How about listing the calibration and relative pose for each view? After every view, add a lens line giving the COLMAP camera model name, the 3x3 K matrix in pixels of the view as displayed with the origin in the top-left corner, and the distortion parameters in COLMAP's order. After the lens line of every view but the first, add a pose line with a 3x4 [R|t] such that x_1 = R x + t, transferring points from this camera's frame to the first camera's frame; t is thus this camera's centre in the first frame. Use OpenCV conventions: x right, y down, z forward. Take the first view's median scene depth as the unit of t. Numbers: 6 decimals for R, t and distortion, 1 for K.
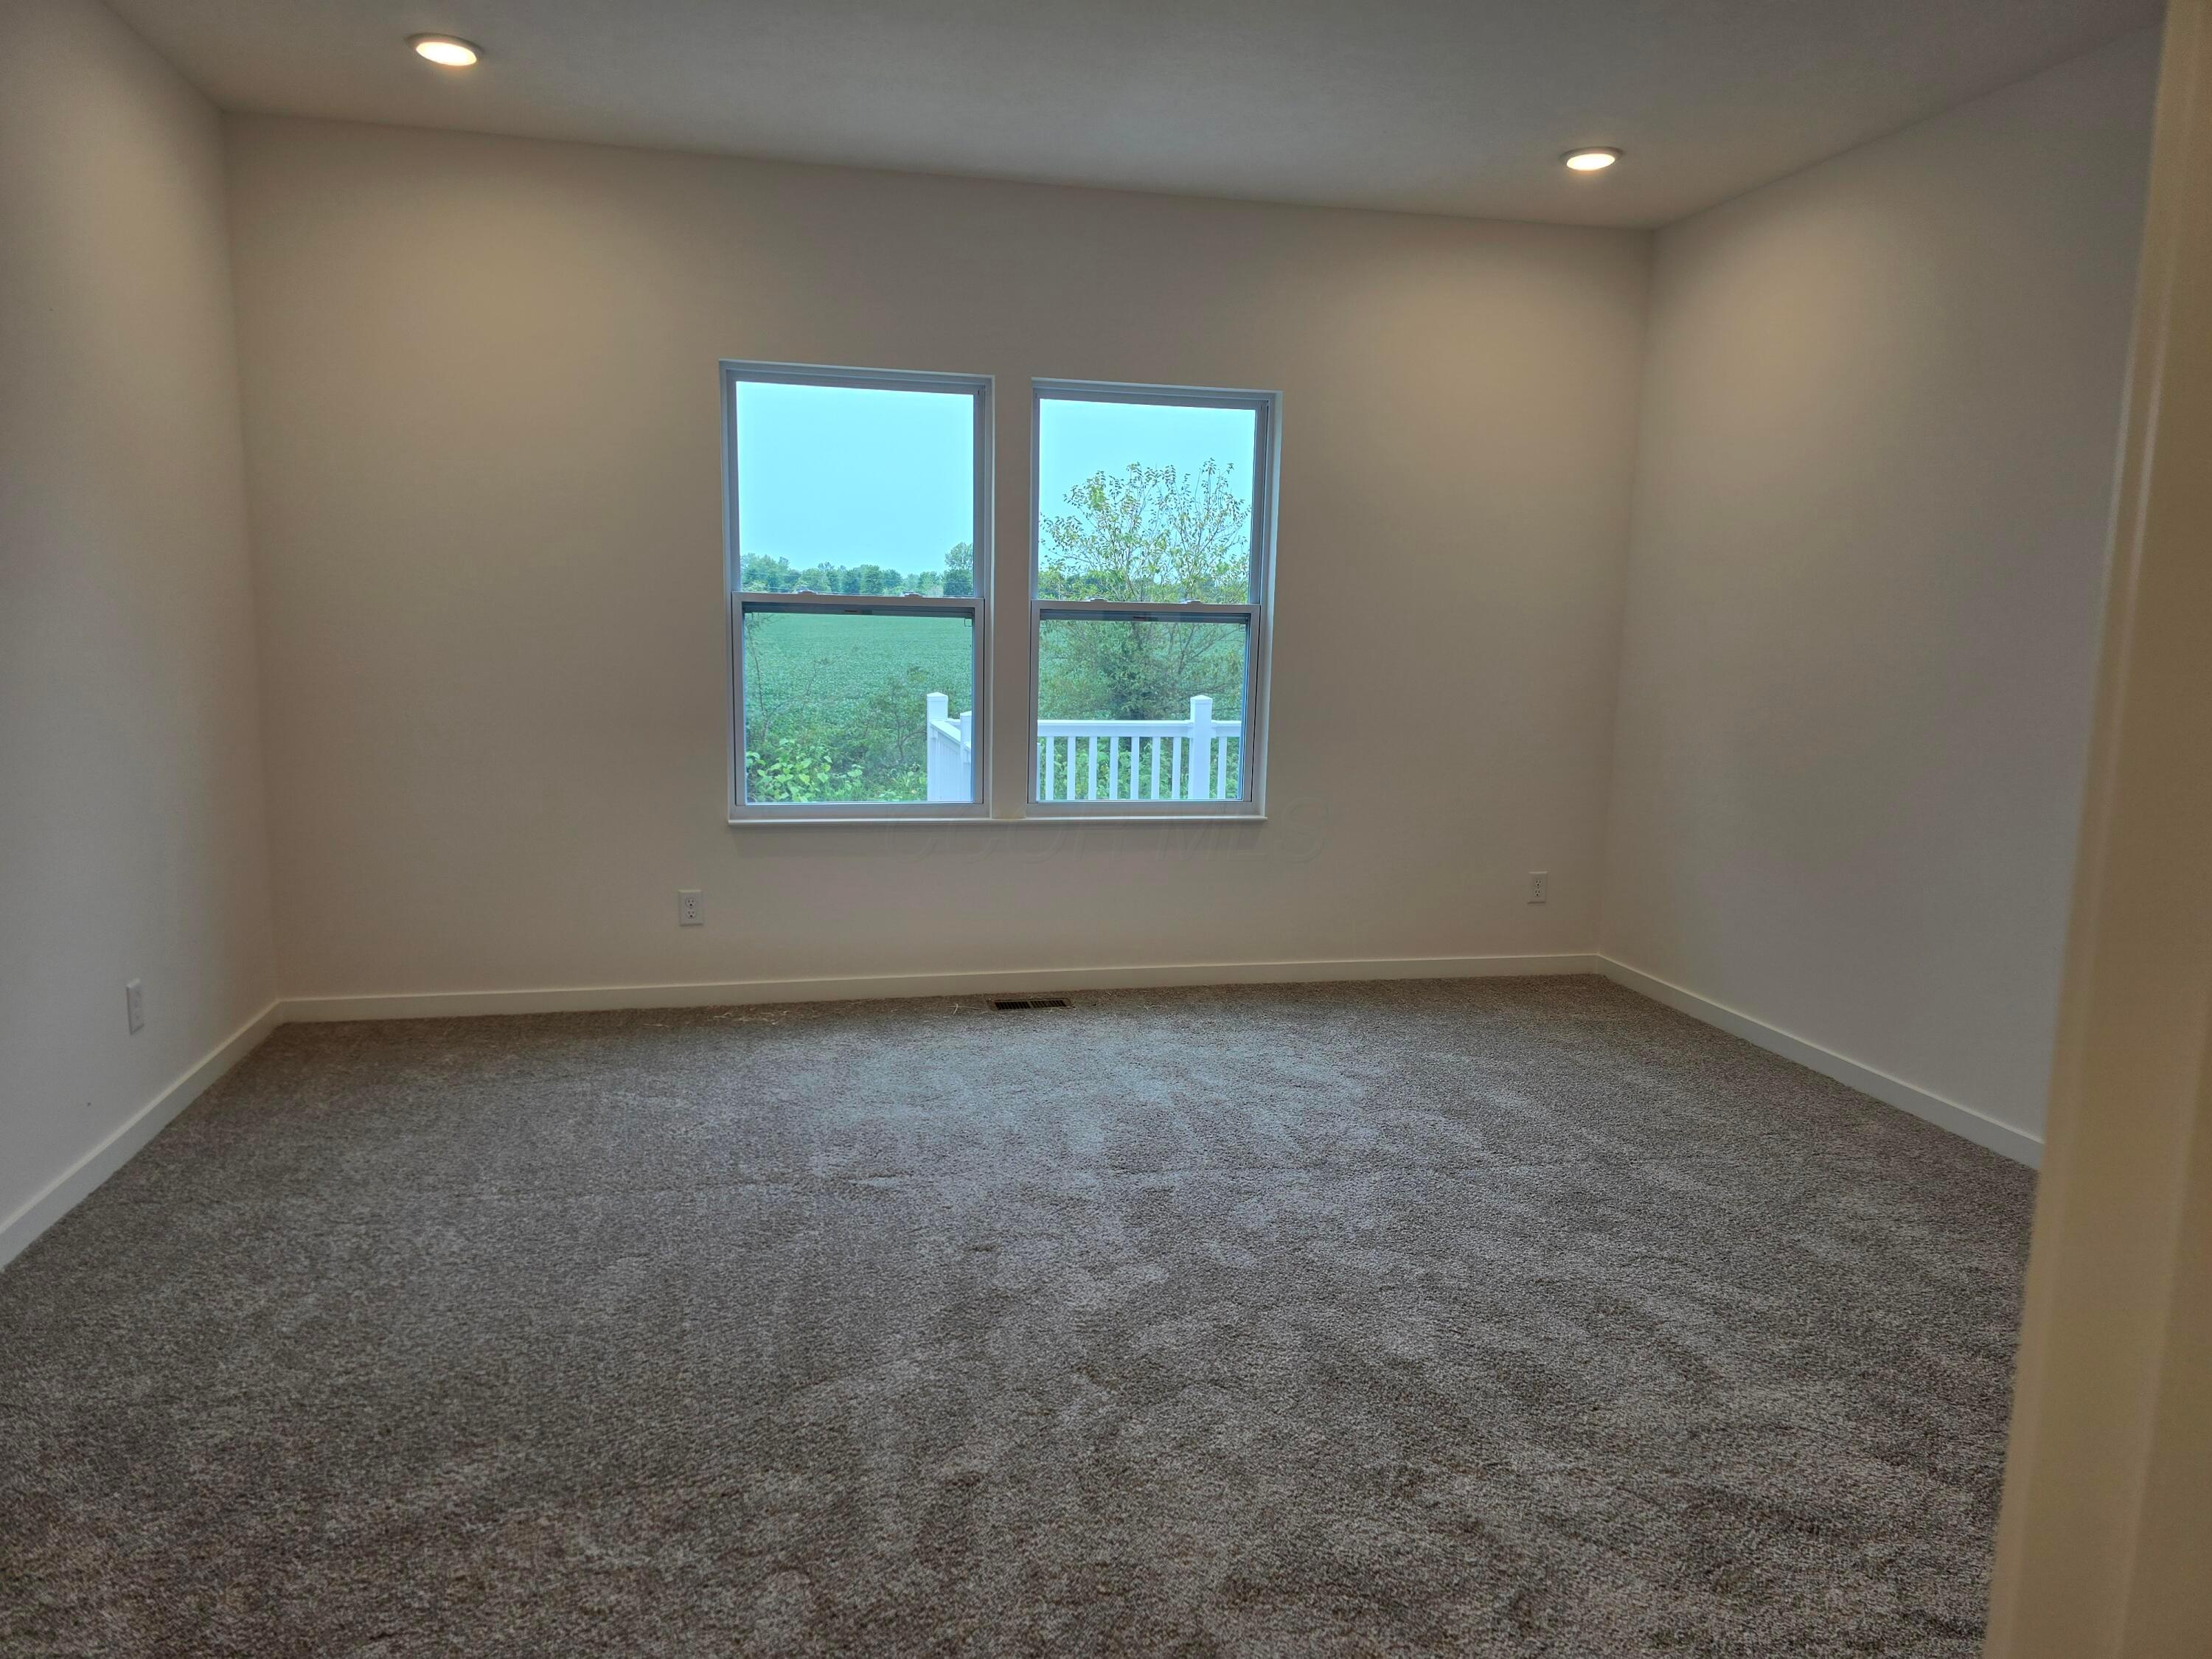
lens RADIAL K [[1488.1, 0, 1141.2], [0, 1488.1, 826.2], [0, 0, 1]] dist [0.071781, -0.066574]
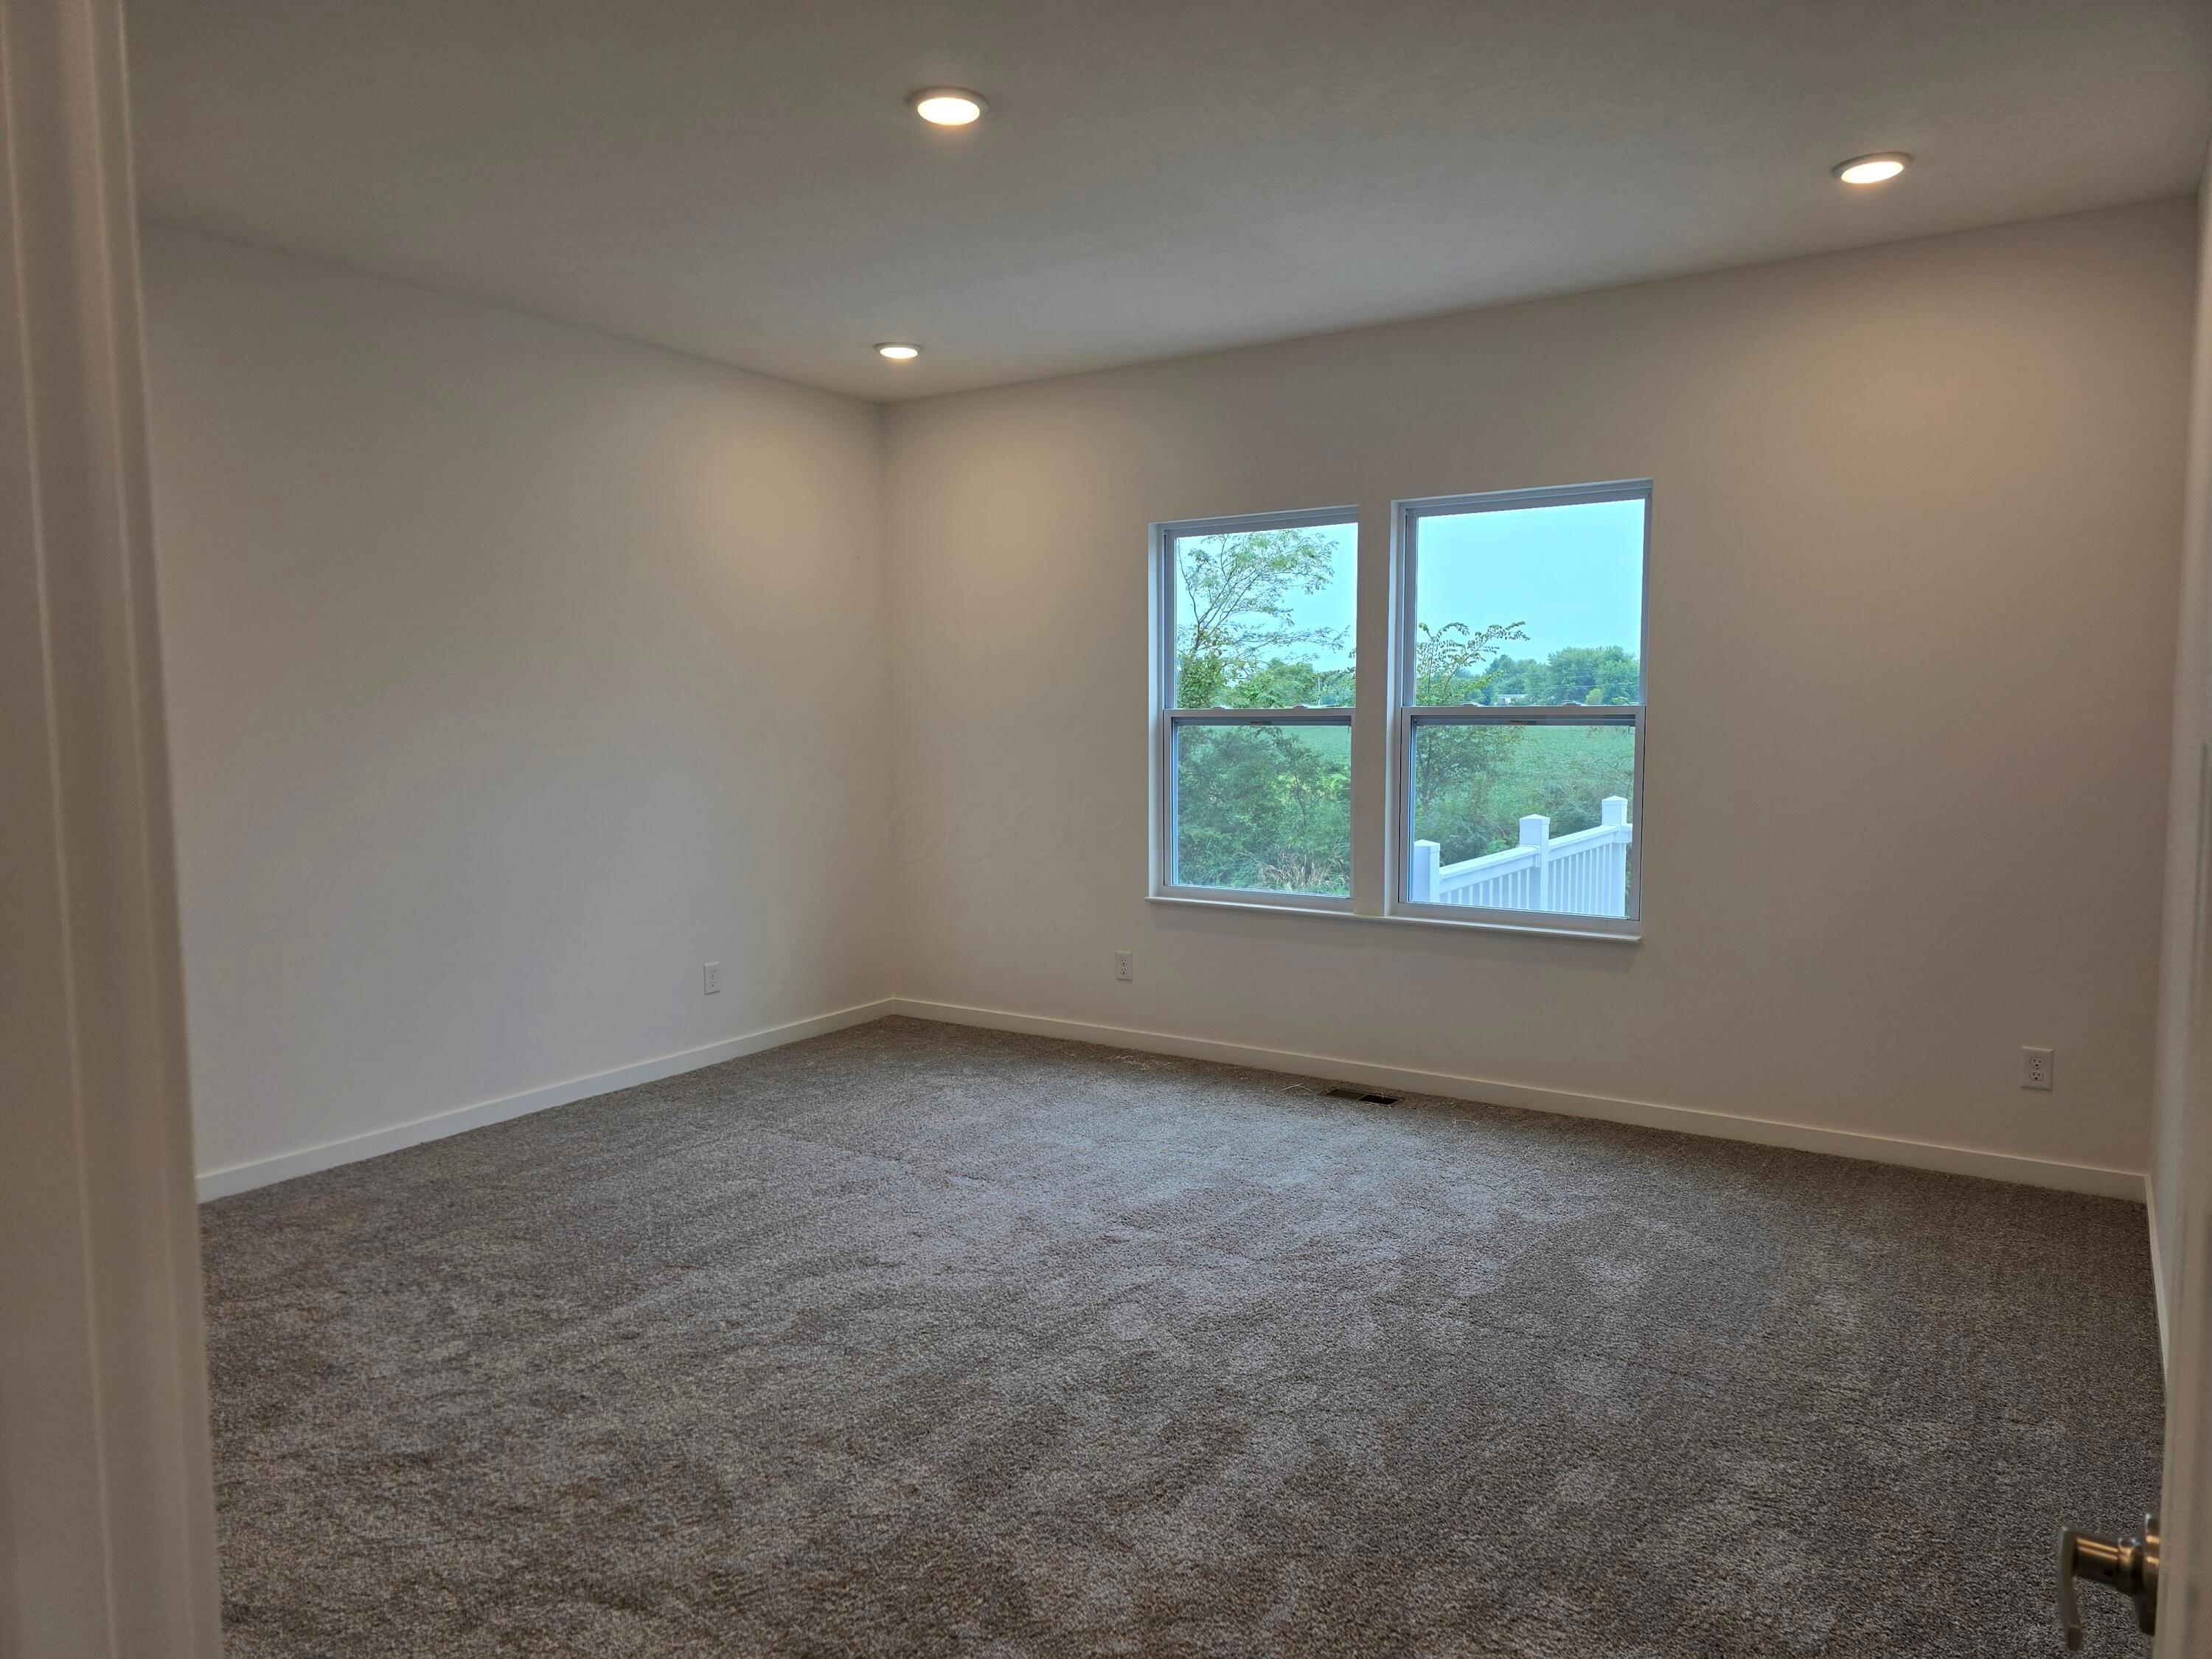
lens RADIAL K [[1522.5, 0, 1113.0], [0, 1522.5, 799.7], [0, 0, 1]] dist [0.089865, -0.134319]
pose [[0.684004, 0.021080, -0.729173, 0.605817], [-0.086077, 0.994931, -0.051983, -0.015800], [0.724382, 0.098321, 0.682352, 0.140222]]
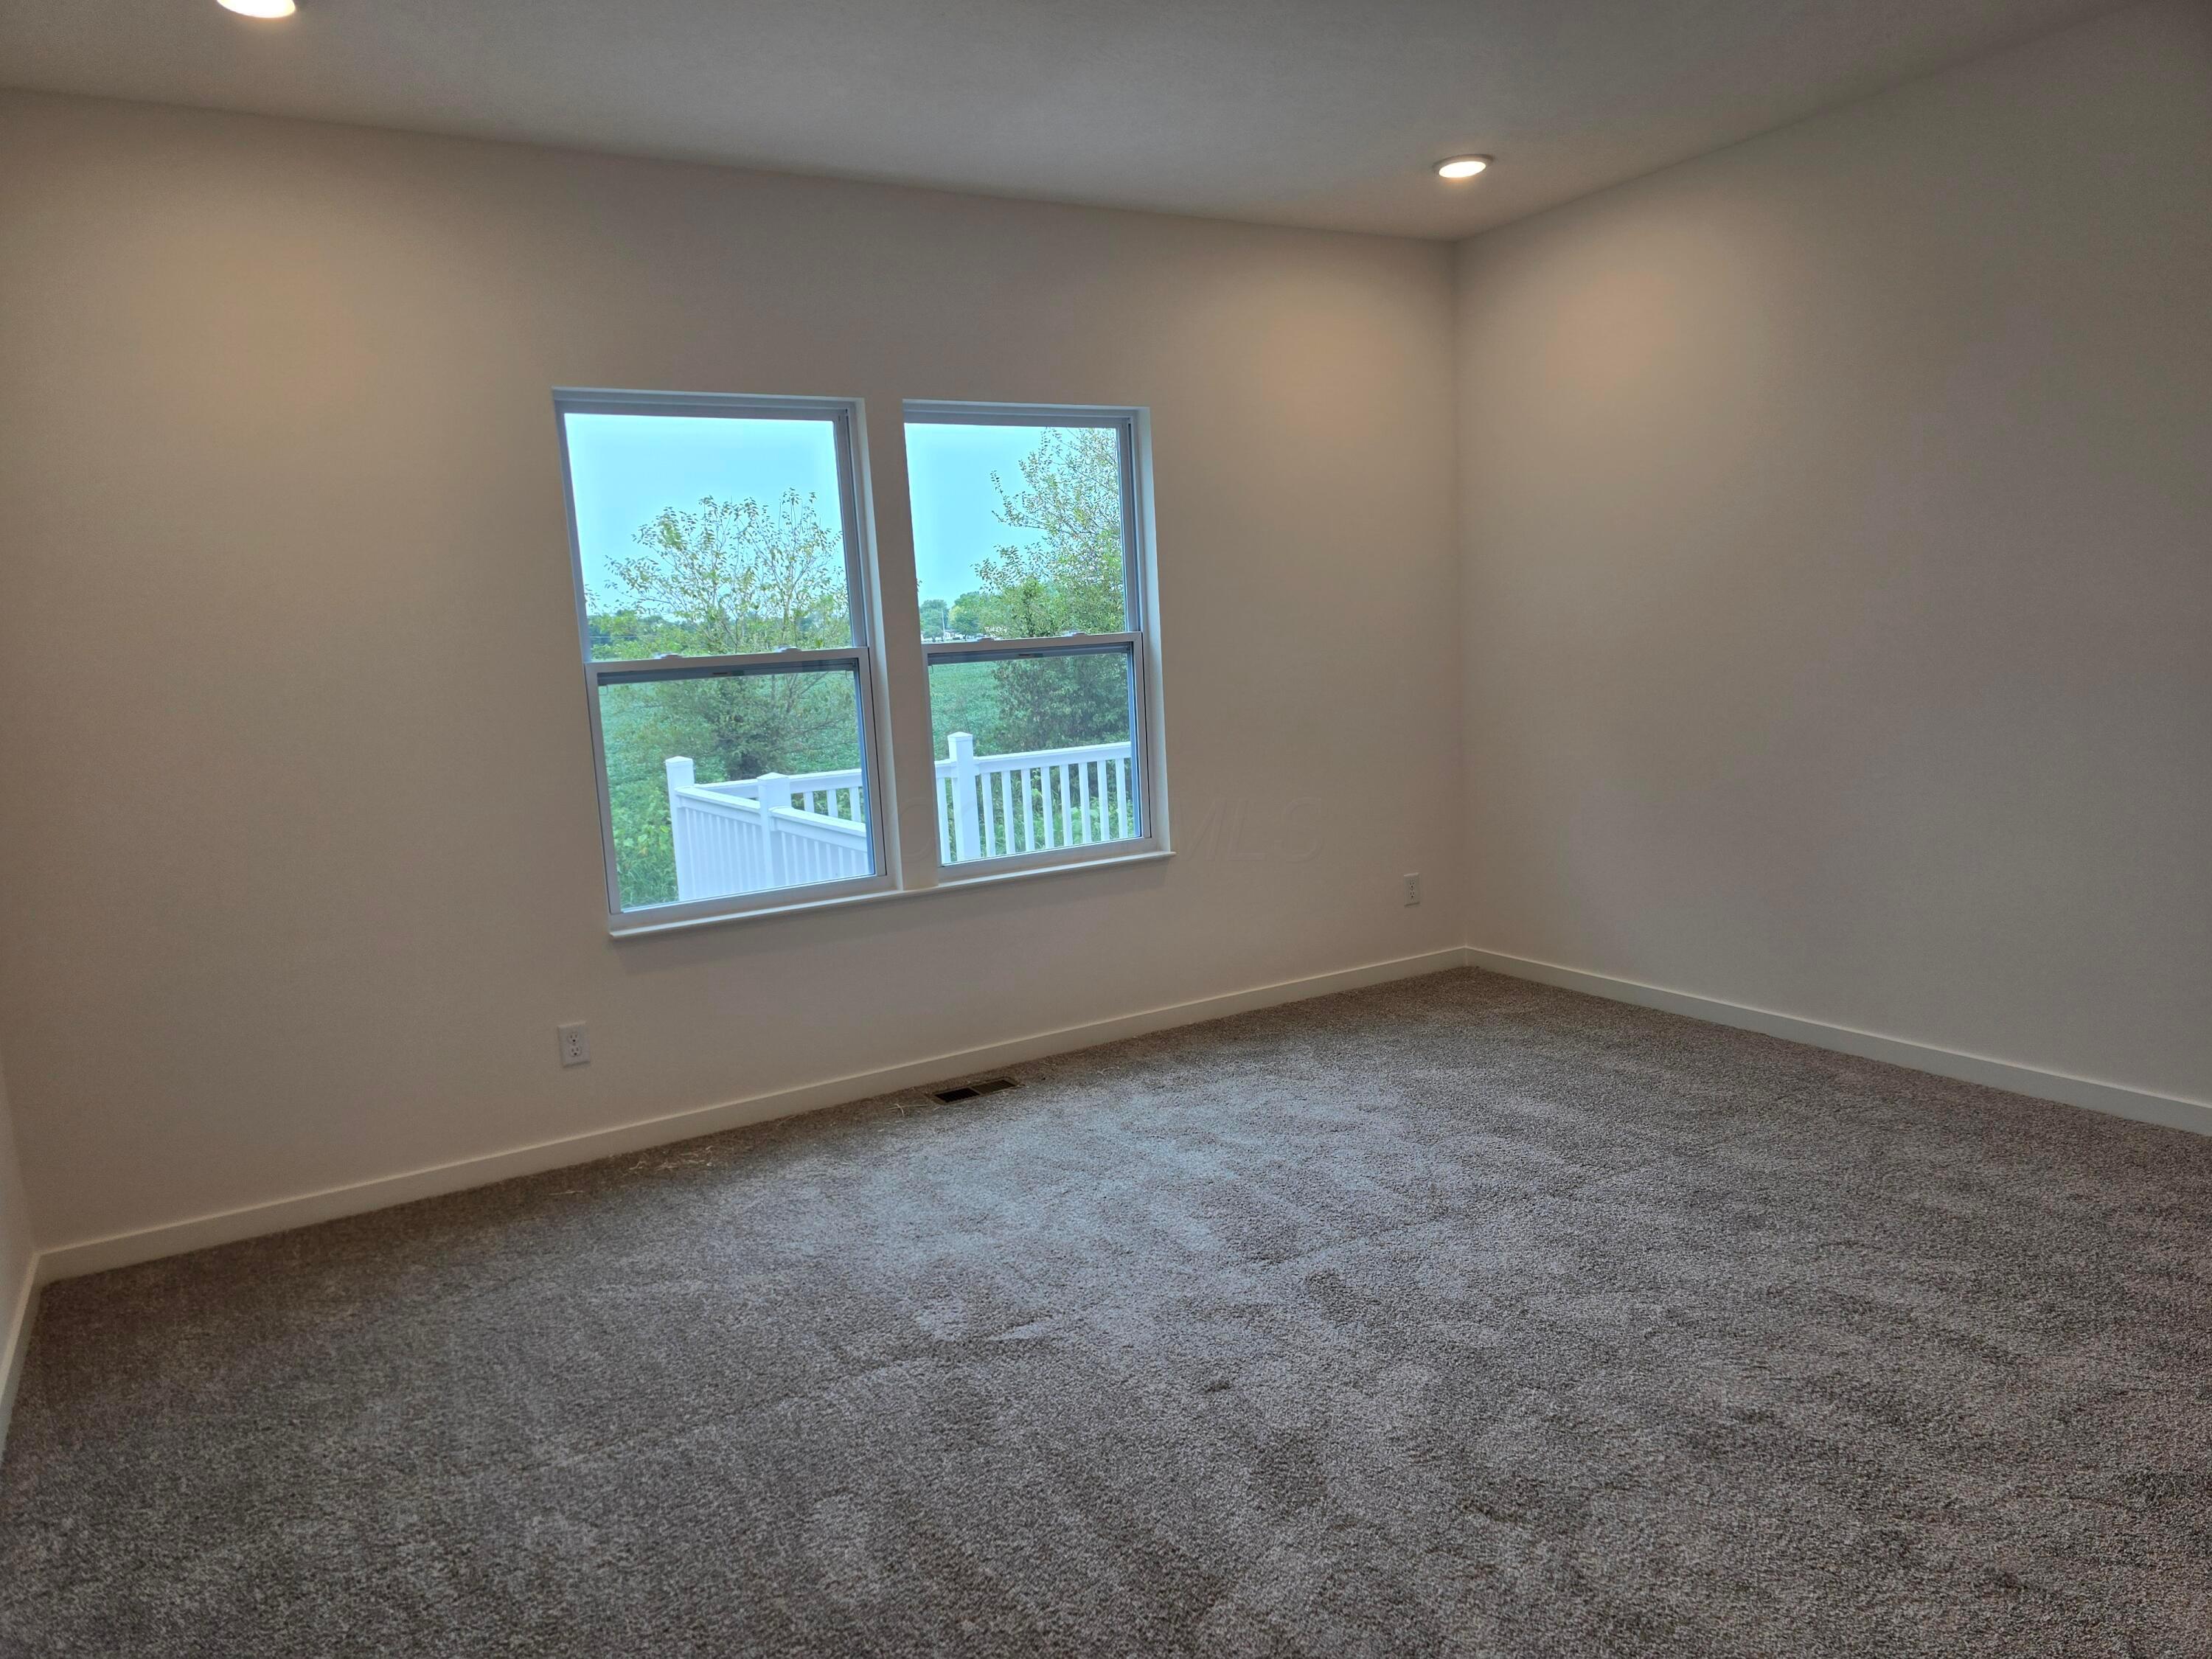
lens RADIAL K [[1478.0, 0, 1130.1], [0, 1478.0, 819.9], [0, 0, 1]] dist [0.055975, -0.044954]
pose [[0.948174, -0.112786, 0.297062, -0.245114], [0.118139, 0.992997, -0.000069, -0.033064], [-0.294974, 0.035160, 0.954858, 0.117704]]
